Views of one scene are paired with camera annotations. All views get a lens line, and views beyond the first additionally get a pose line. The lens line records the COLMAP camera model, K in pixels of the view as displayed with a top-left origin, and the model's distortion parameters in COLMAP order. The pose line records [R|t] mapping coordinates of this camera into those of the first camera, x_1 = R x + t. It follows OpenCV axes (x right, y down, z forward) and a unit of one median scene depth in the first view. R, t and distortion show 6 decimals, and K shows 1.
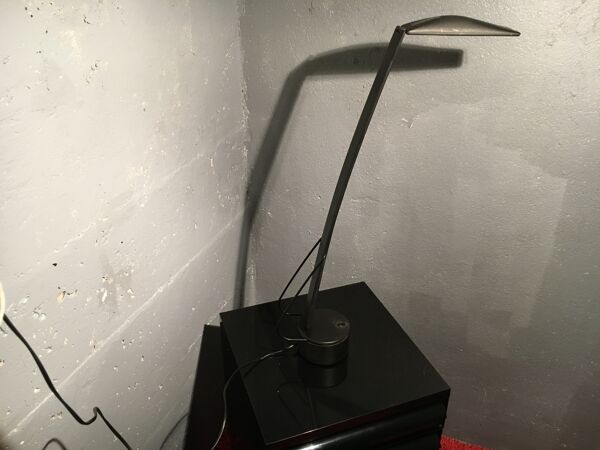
lens RADIAL K [[513.9, 0, 297.9], [0, 513.9, 223.4], [0, 0, 1]] dist [0.075469, -0.115140]
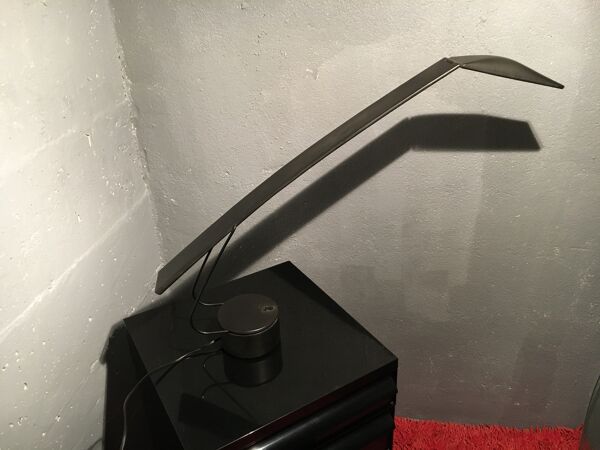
lens RADIAL K [[513.9, 0, 298.1], [0, 513.9, 223.4], [0, 0, 1]] dist [0.075469, -0.115140]
pose [[0.981214, -0.126460, 0.145697, 0.025583], [0.128824, 0.991644, -0.006867, 0.066705], [-0.143611, 0.025507, 0.989305, 0.132417]]
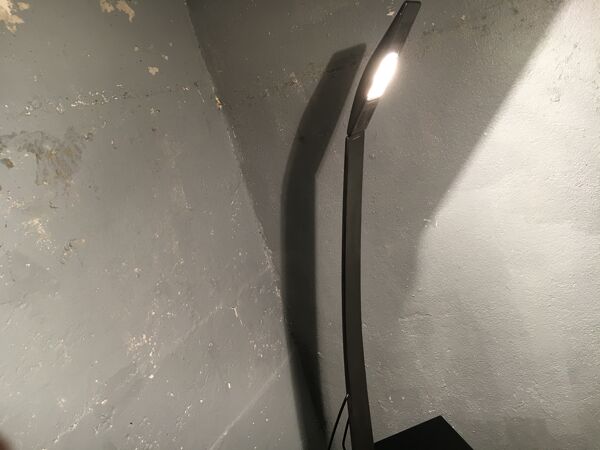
lens RADIAL K [[513.9, 0, 296.0], [0, 513.9, 223.3], [0, 0, 1]] dist [0.075469, -0.115140]
pose [[0.954857, -0.242057, -0.172213, 0.147257], [0.189171, 0.942428, -0.275762, 0.009713], [0.229048, 0.230735, 0.945673, 0.102397]]
